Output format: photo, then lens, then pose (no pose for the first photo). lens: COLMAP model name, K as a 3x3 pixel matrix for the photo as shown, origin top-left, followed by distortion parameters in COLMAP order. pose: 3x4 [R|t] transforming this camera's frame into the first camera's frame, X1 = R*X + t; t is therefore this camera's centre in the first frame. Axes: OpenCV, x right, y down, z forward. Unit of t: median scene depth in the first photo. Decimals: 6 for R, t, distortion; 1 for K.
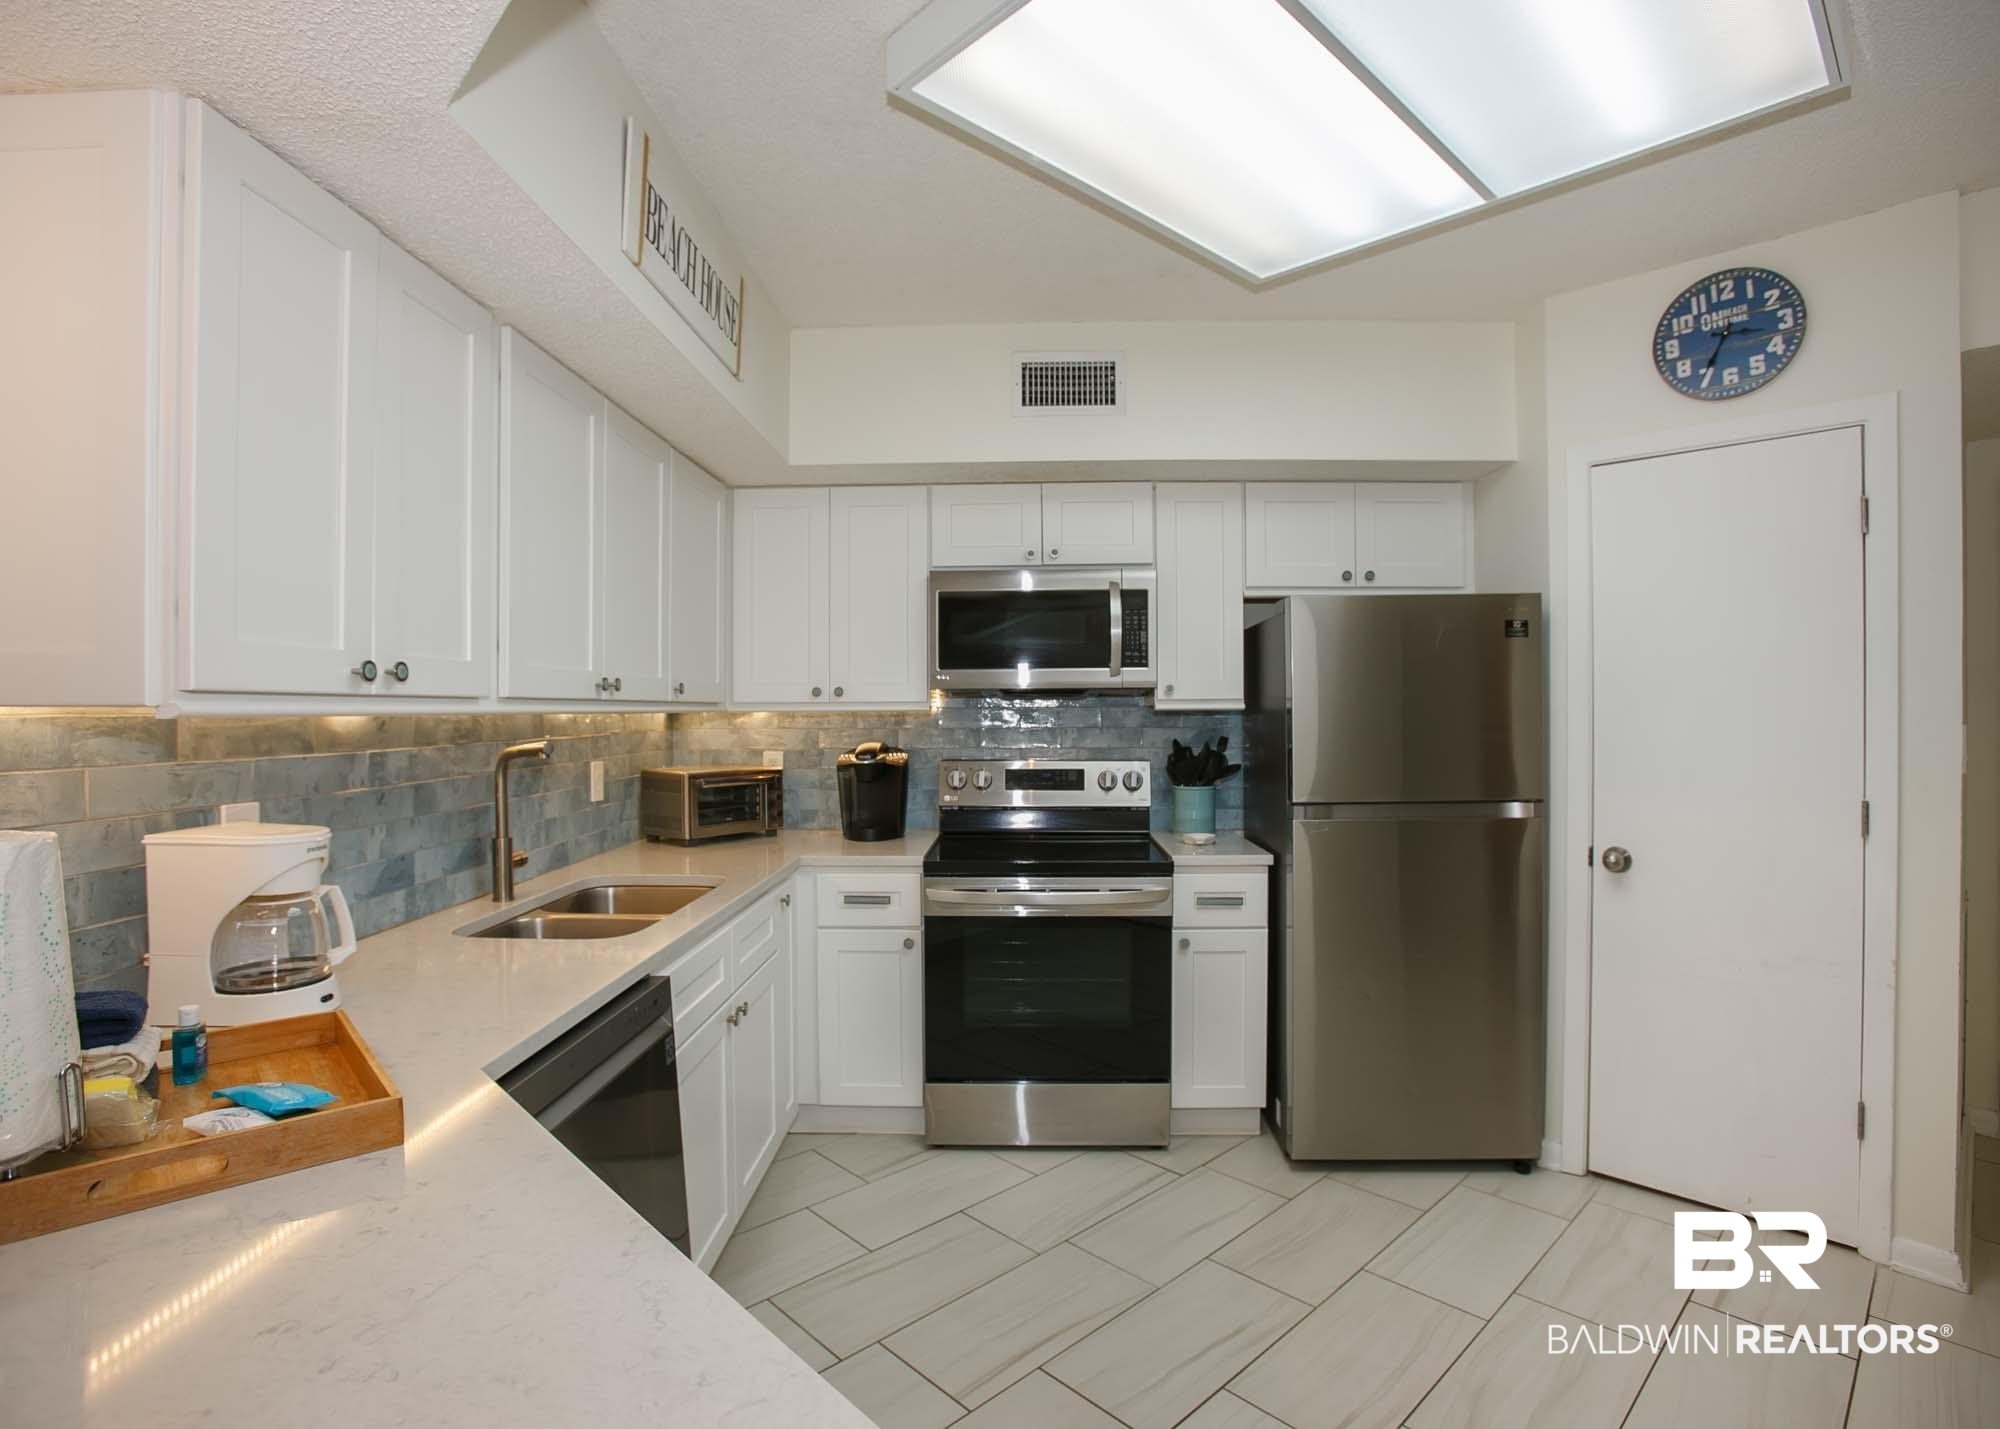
lens RADIAL K [[992.3, 0, 993.6], [0, 992.3, 724.3], [0, 0, 1]] dist [-0.070863, 0.022416]
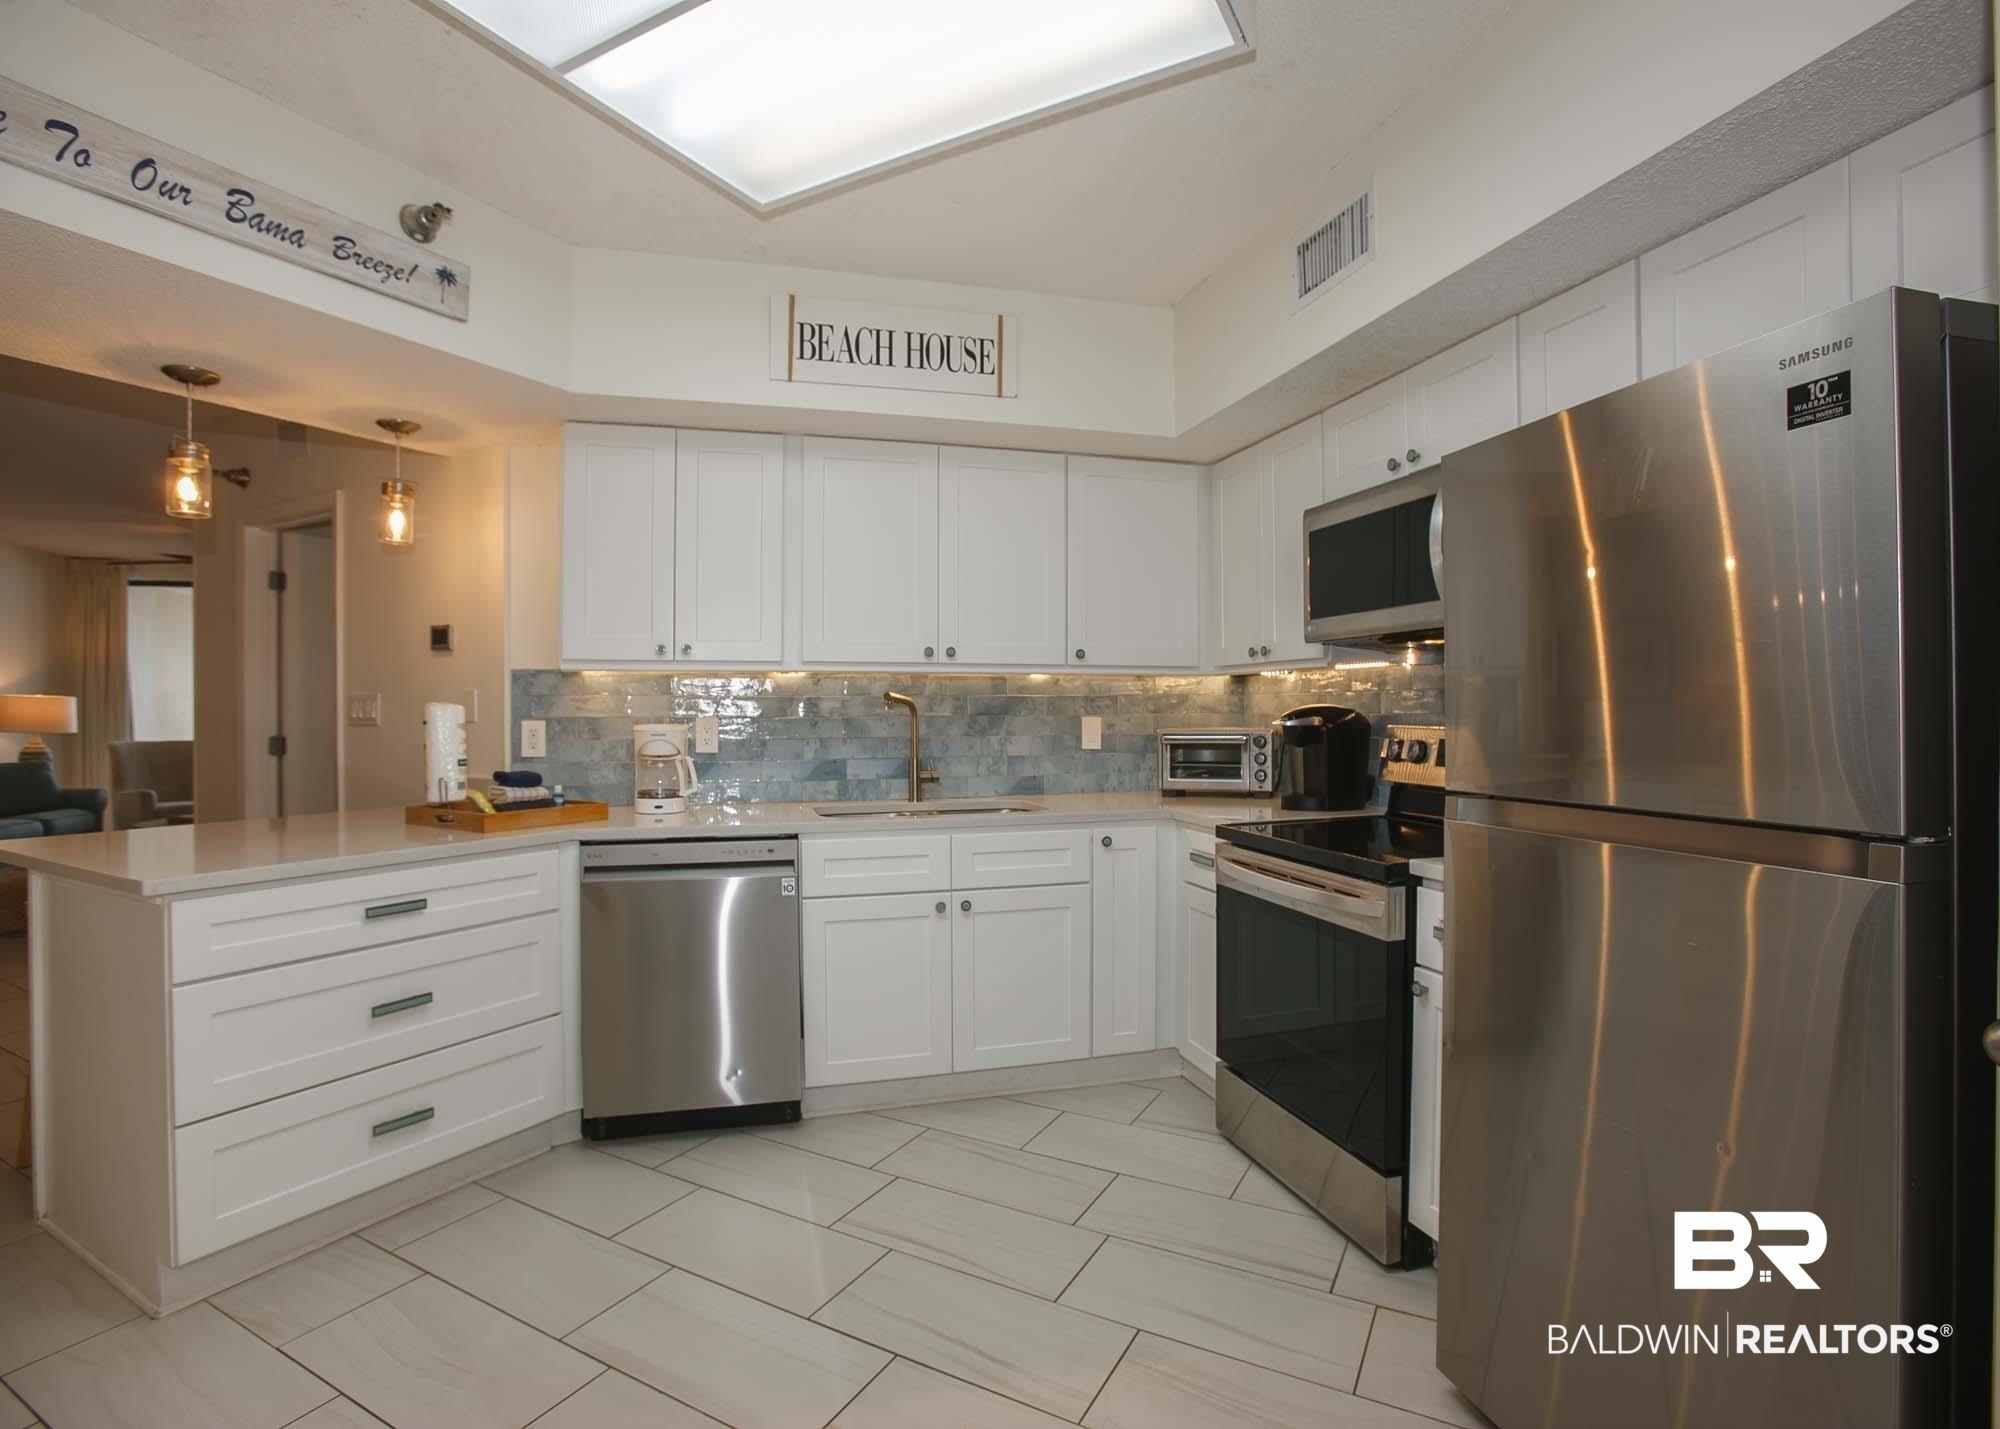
lens RADIAL K [[992.3, 0, 993.6], [0, 992.3, 724.3], [0, 0, 1]] dist [-0.070863, 0.022416]
pose [[0.299306, 0.017807, -0.953991, 0.752090], [-0.013829, 0.999802, 0.014323, 0.030856], [0.954057, 0.008906, 0.299492, 0.508430]]
